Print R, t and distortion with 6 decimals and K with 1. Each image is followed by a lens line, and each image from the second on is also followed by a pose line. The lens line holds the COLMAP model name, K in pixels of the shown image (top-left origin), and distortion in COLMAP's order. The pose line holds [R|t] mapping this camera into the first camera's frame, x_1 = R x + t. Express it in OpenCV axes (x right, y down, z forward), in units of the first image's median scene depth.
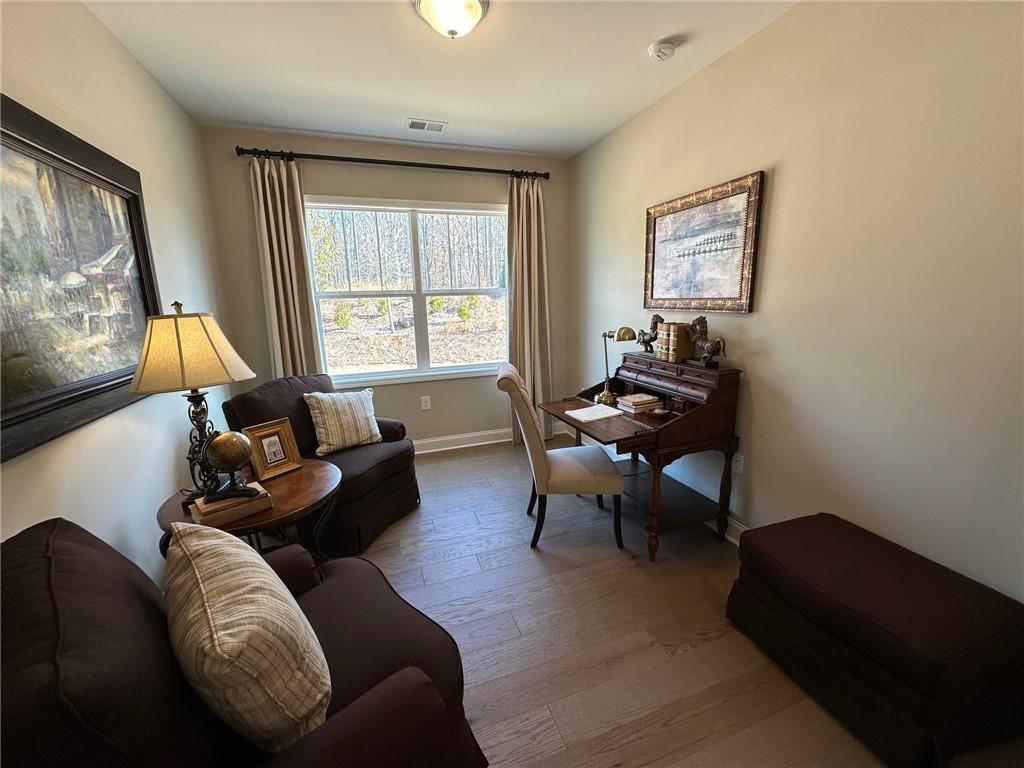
lens RADIAL K [[406.6, 0, 514.3], [0, 406.6, 383.4], [0, 0, 1]] dist [-0.014438, -0.000624]
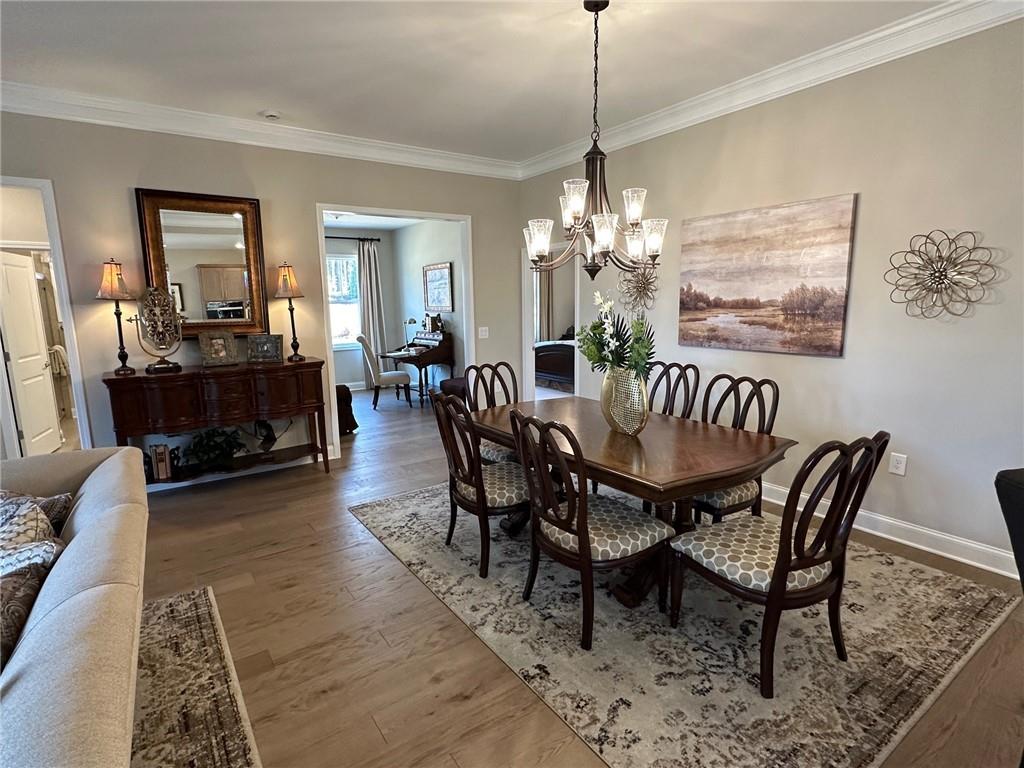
lens RADIAL K [[519.1, 0, 514.4], [0, 519.1, 383.8], [0, 0, 1]] dist [0.000690, -0.000128]
pose [[0.961338, -0.036322, 0.272964, 0.005008], [0.045205, 0.998631, -0.026321, 0.326052], [-0.271634, 0.037642, 0.961664, -1.921628]]
